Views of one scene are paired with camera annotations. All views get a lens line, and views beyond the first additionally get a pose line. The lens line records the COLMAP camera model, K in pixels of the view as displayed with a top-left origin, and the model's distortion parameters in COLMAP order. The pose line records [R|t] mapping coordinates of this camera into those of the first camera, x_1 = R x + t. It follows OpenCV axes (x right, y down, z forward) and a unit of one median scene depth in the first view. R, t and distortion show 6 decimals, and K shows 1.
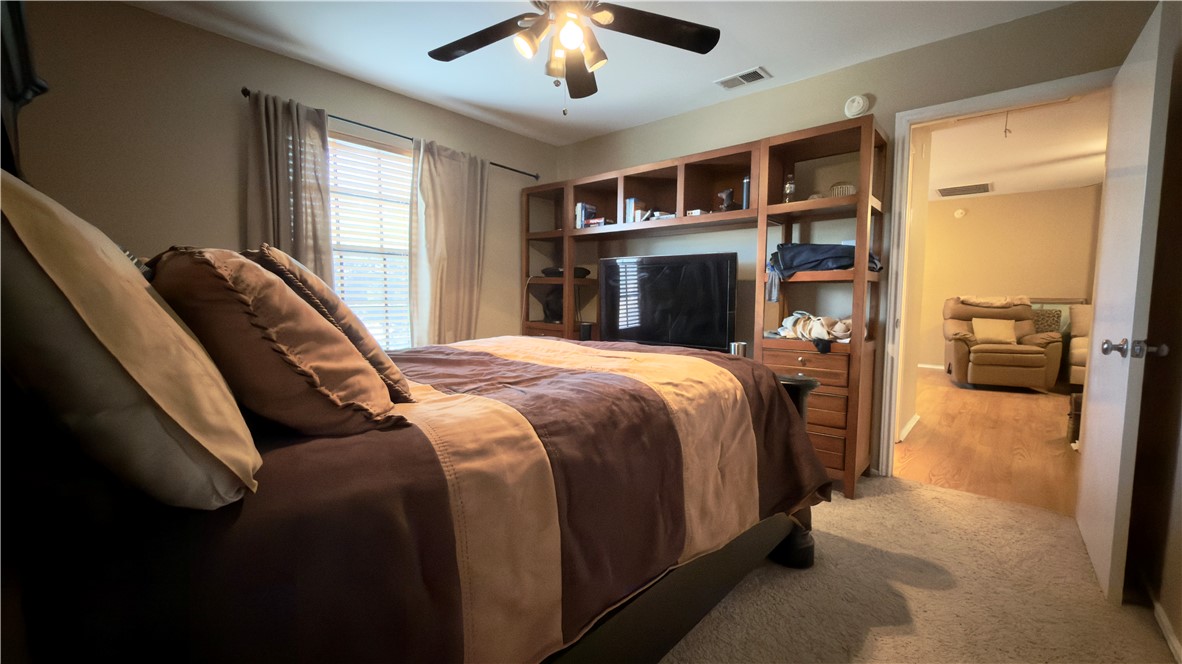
lens RADIAL K [[473.7, 0, 592.6], [0, 473.7, 332.9], [0, 0, 1]] dist [0.001407, 0.000399]
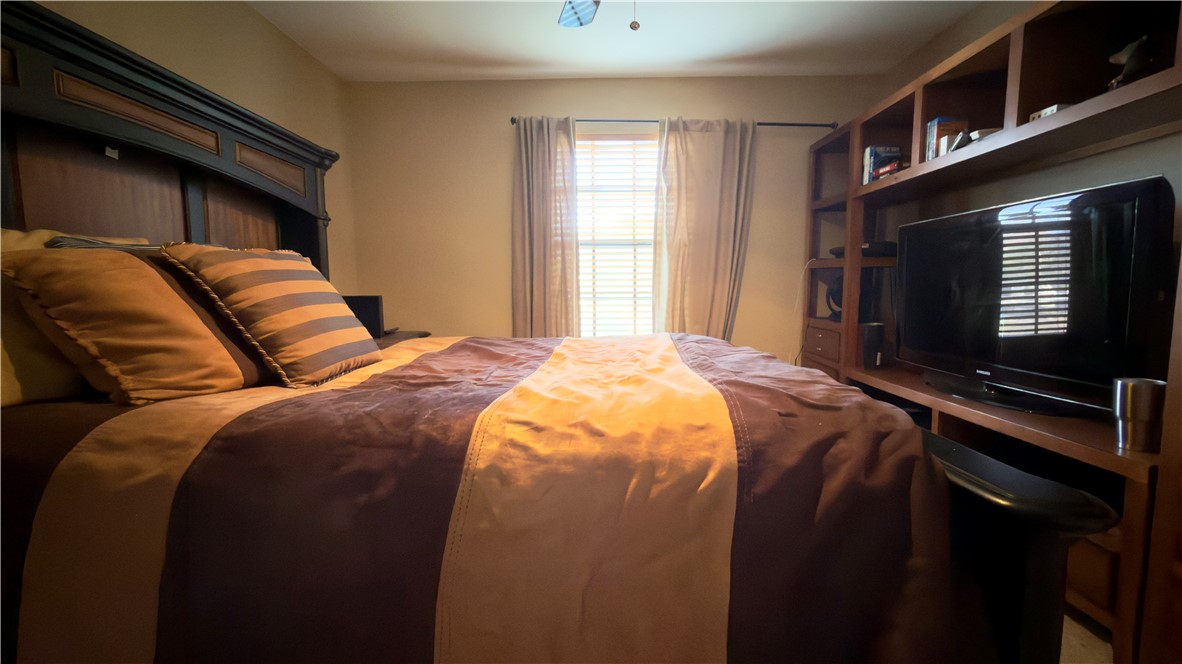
lens RADIAL K [[473.7, 0, 592.6], [0, 473.7, 332.9], [0, 0, 1]] dist [0.001407, 0.000399]
pose [[0.650445, 0.060401, -0.757148, 0.274911], [-0.049087, 0.998092, 0.037453, -0.013759], [0.757966, 0.012805, 0.652169, 0.280936]]
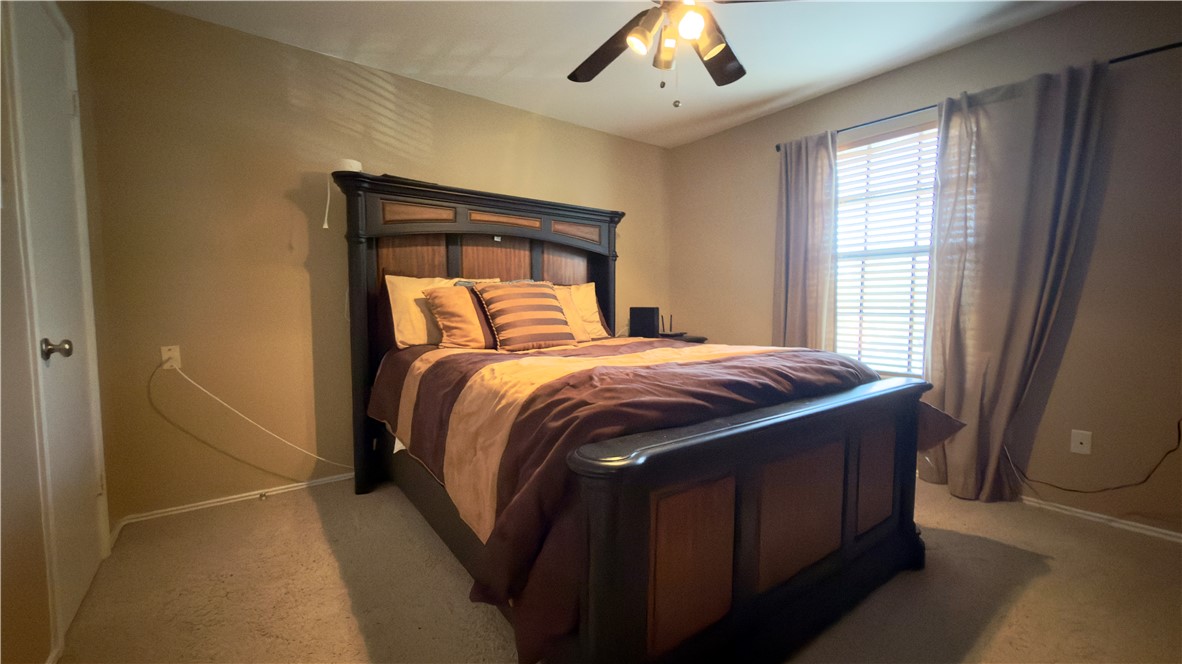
lens RADIAL K [[473.7, 0, 592.6], [0, 473.7, 332.9], [0, 0, 1]] dist [0.001407, 0.000399]
pose [[-0.204774, 0.056541, -0.977175, 0.533278], [-0.077231, 0.994284, 0.073715, -0.040251], [0.975758, 0.090563, -0.199237, 0.616926]]
